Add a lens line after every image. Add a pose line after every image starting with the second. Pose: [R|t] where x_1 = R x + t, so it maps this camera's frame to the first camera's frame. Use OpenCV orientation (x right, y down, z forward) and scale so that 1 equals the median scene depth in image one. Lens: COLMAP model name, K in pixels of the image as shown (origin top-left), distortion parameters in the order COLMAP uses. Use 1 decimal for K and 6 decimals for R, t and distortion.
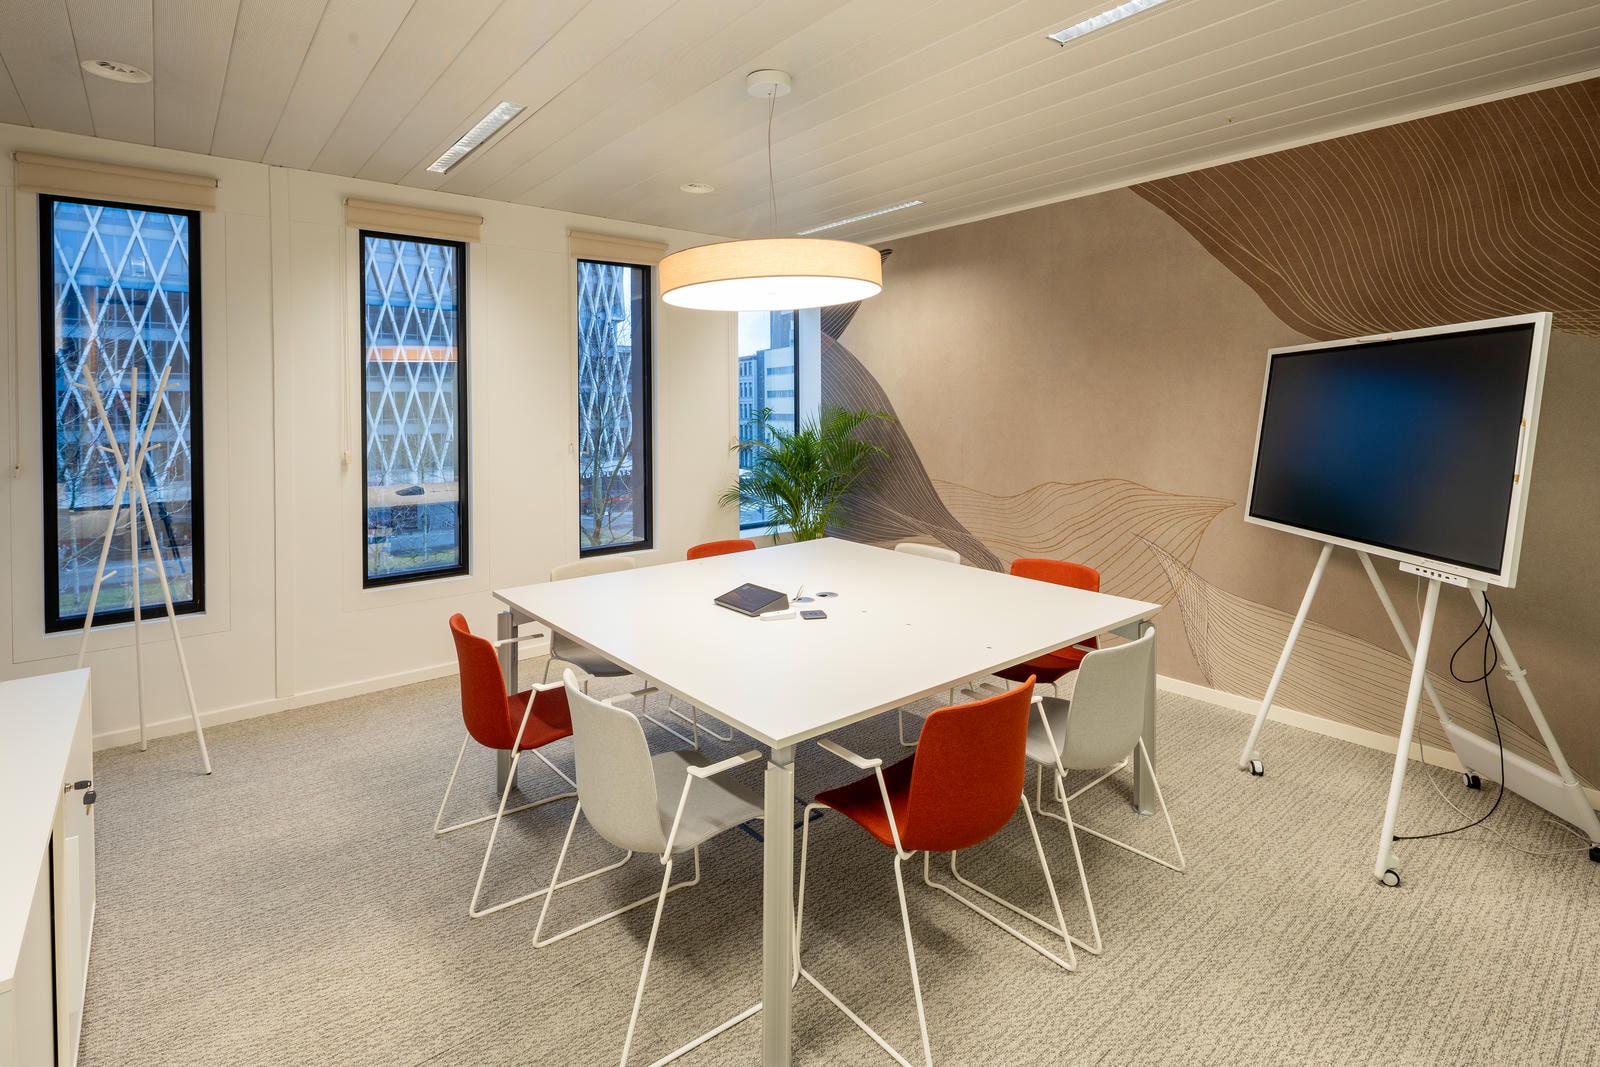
lens RADIAL K [[780.4, 0, 802.0], [0, 780.4, 408.7], [0, 0, 1]] dist [0.000280, 0.000088]
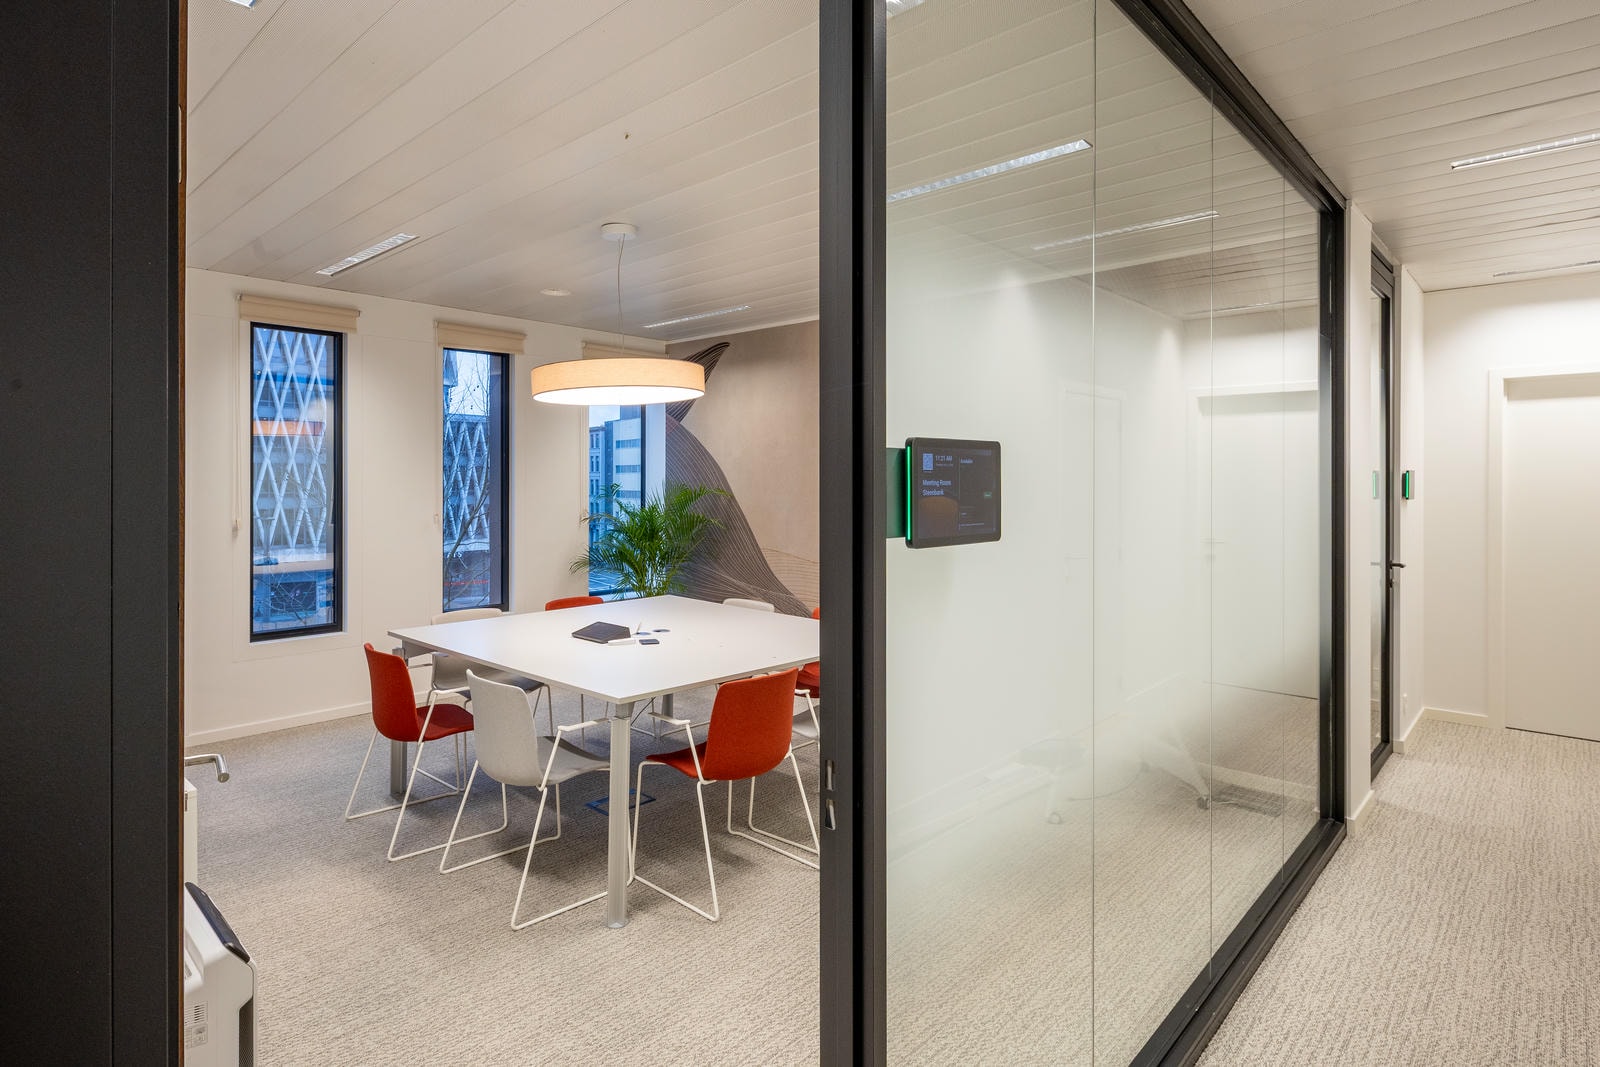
lens RADIAL K [[851.2, 0, 739.7], [0, 851.2, 475.8], [0, 0, 1]] dist [-0.001589, -0.000313]
pose [[0.994941, 0.009341, 0.100021, 0.015618], [-0.008204, 0.999897, -0.011772, 0.000989], [-0.100121, 0.010891, 0.994916, -0.334183]]
